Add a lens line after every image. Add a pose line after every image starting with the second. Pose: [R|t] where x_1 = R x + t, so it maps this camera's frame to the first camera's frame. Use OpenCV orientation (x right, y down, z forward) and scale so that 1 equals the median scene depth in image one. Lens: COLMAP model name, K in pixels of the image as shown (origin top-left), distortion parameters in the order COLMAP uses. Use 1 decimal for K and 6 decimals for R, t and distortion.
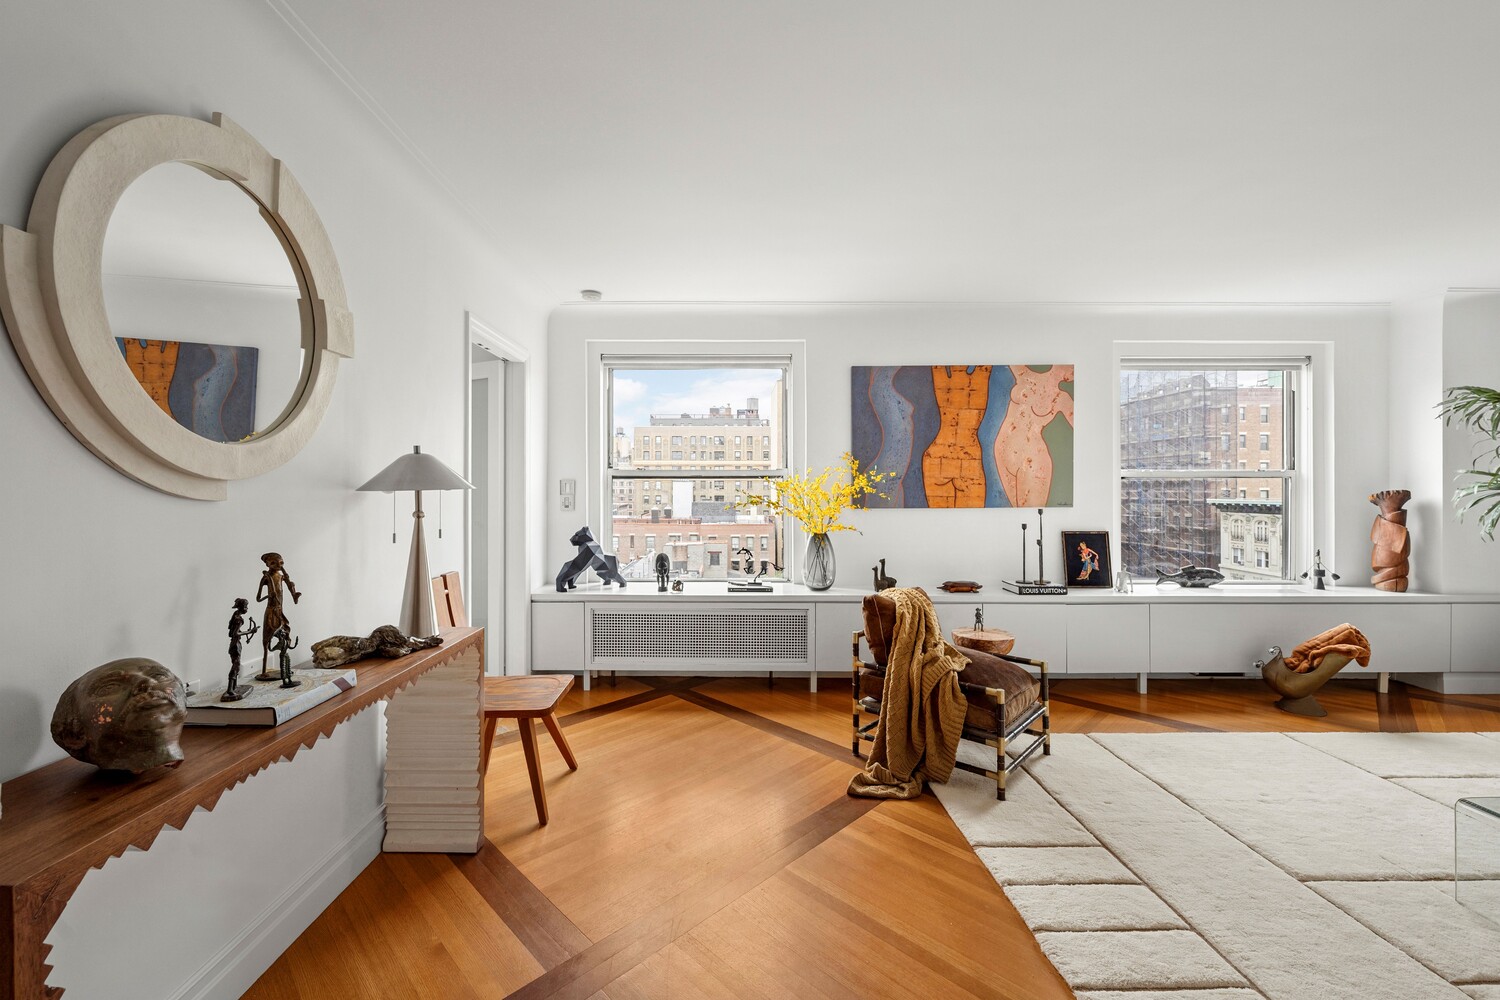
lens RADIAL K [[608.2, 0, 733.4], [0, 608.2, 490.2], [0, 0, 1]] dist [0.000537, 0.000022]
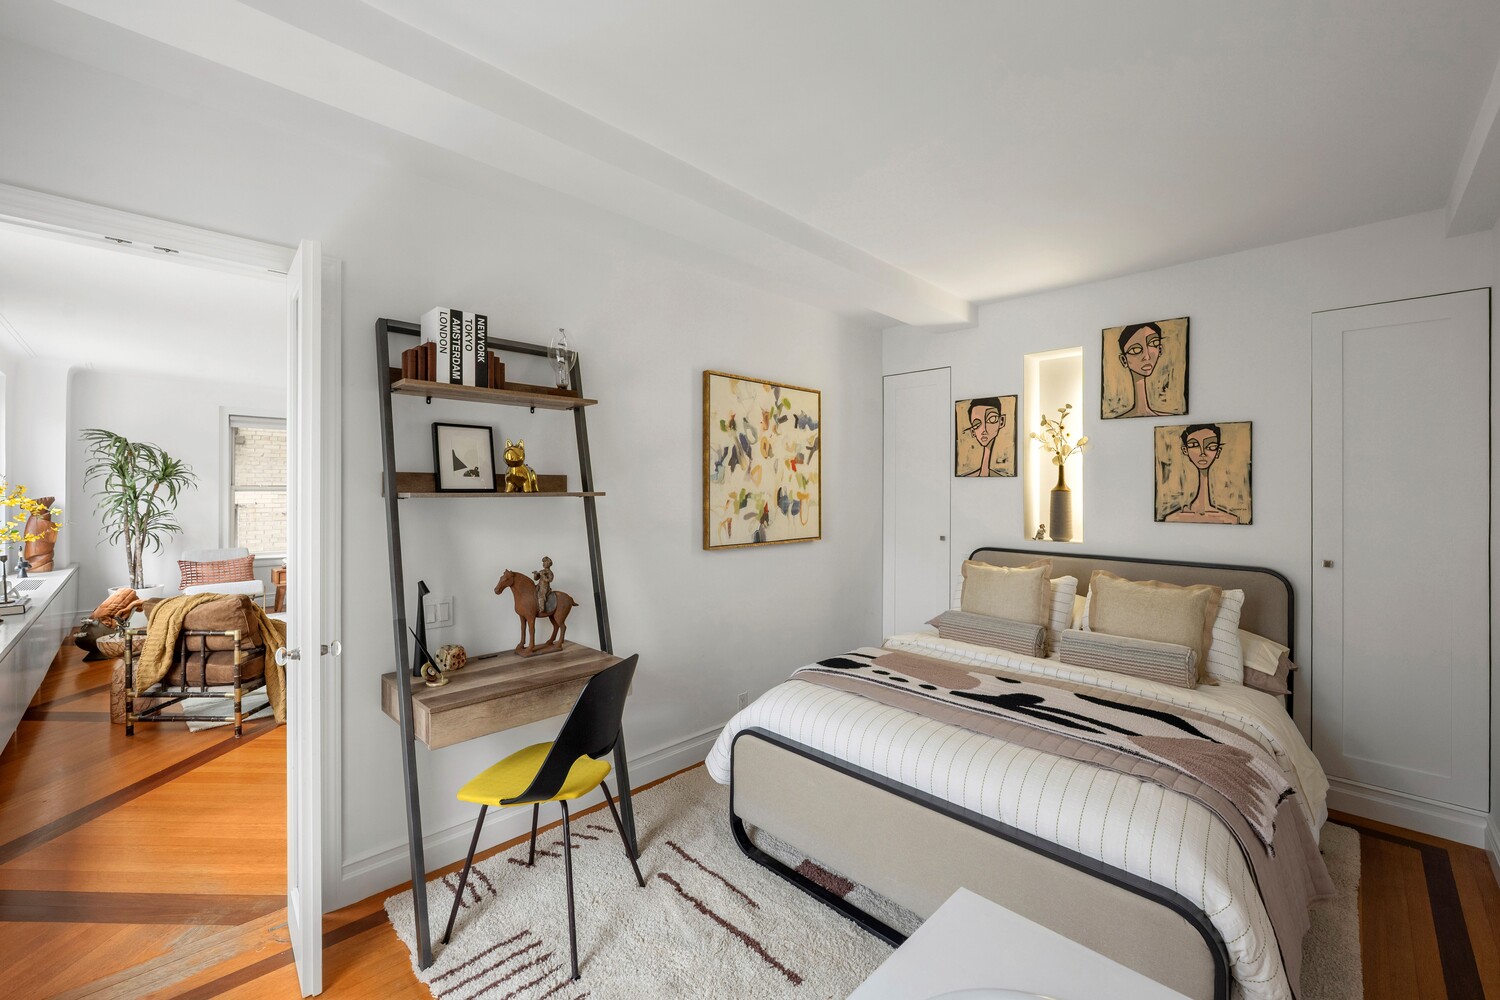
lens RADIAL K [[608.2, 0, 733.4], [0, 608.2, 490.2], [0, 0, 1]] dist [0.000537, 0.000022]
pose [[-0.691359, -0.005660, 0.722490, -0.952126], [-0.003461, 0.999984, 0.004522, -0.025377], [-0.722504, 0.000625, -0.691367, 0.849670]]
